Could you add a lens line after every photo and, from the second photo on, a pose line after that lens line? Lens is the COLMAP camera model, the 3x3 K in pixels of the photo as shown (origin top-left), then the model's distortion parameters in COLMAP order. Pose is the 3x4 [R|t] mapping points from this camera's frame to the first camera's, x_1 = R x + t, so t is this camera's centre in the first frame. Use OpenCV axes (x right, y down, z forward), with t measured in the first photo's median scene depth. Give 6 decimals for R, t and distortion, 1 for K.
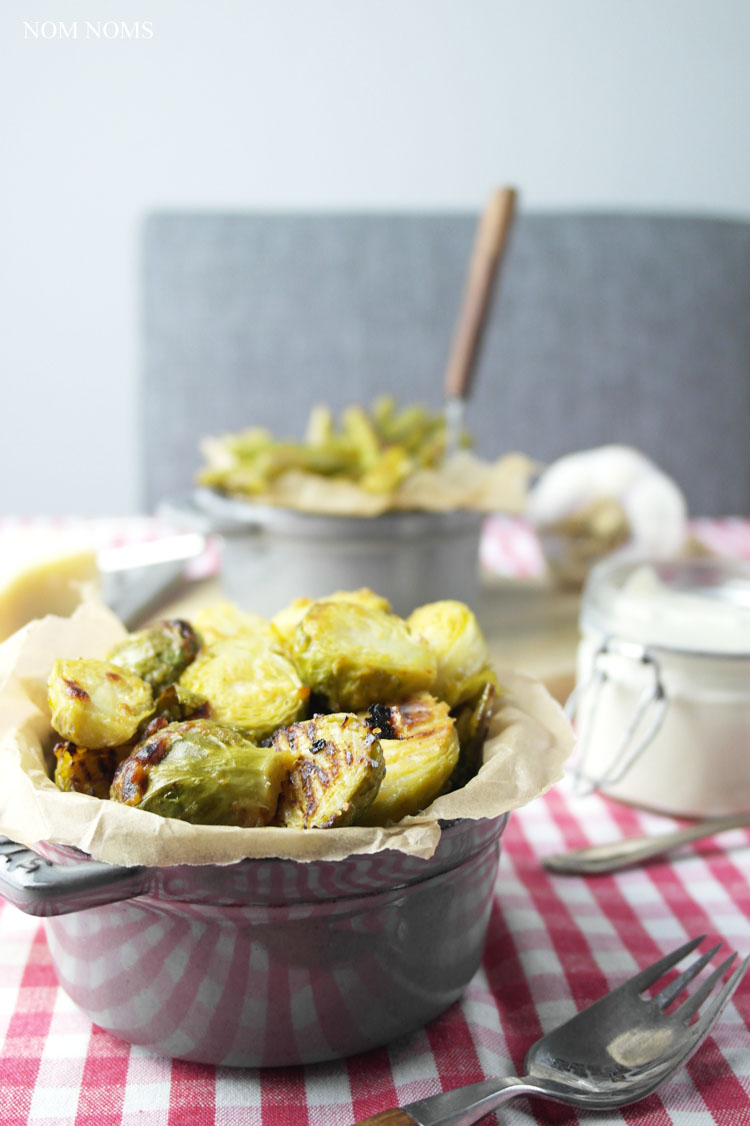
lens RADIAL K [[1246.5, 0, 348.0], [0, 1246.5, 586.5], [0, 0, 1]] dist [-0.005721, 0.011708]
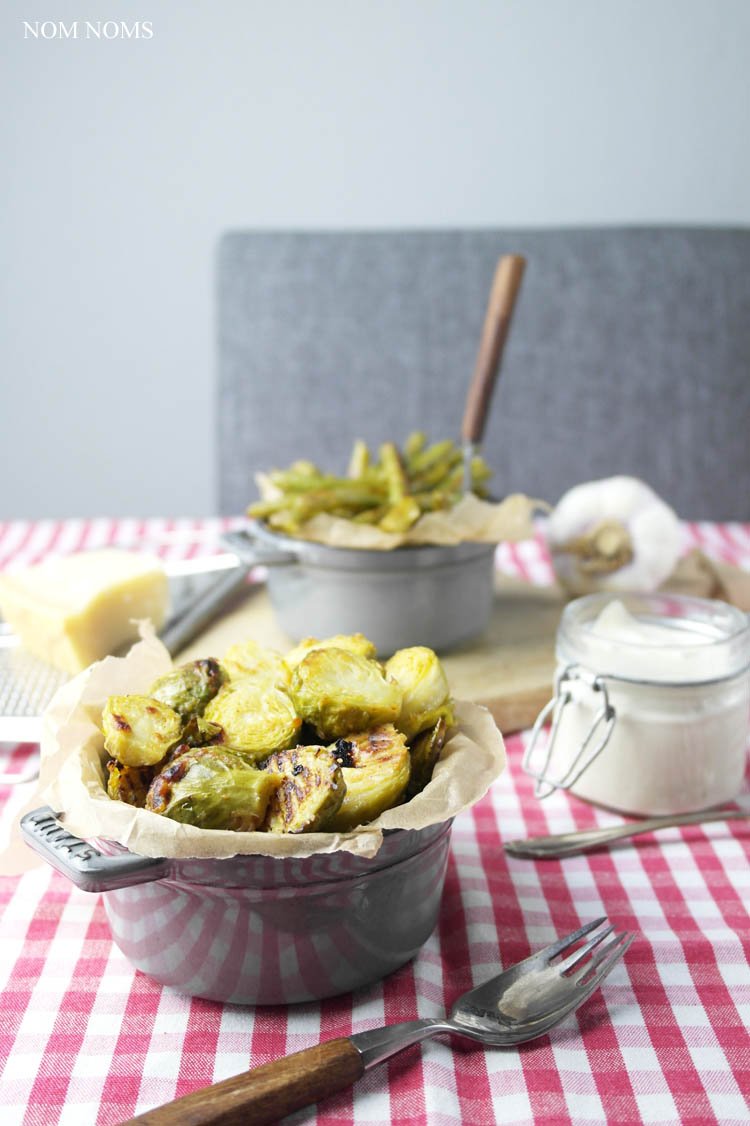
lens RADIAL K [[1246.5, 0, 348.0], [0, 1246.5, 586.5], [0, 0, 1]] dist [-0.005721, 0.011708]
pose [[0.996292, 0.008146, -0.085651, 0.135203], [-0.004653, 0.999152, 0.040899, -0.117159], [0.085911, -0.040348, 0.995485, -0.302346]]
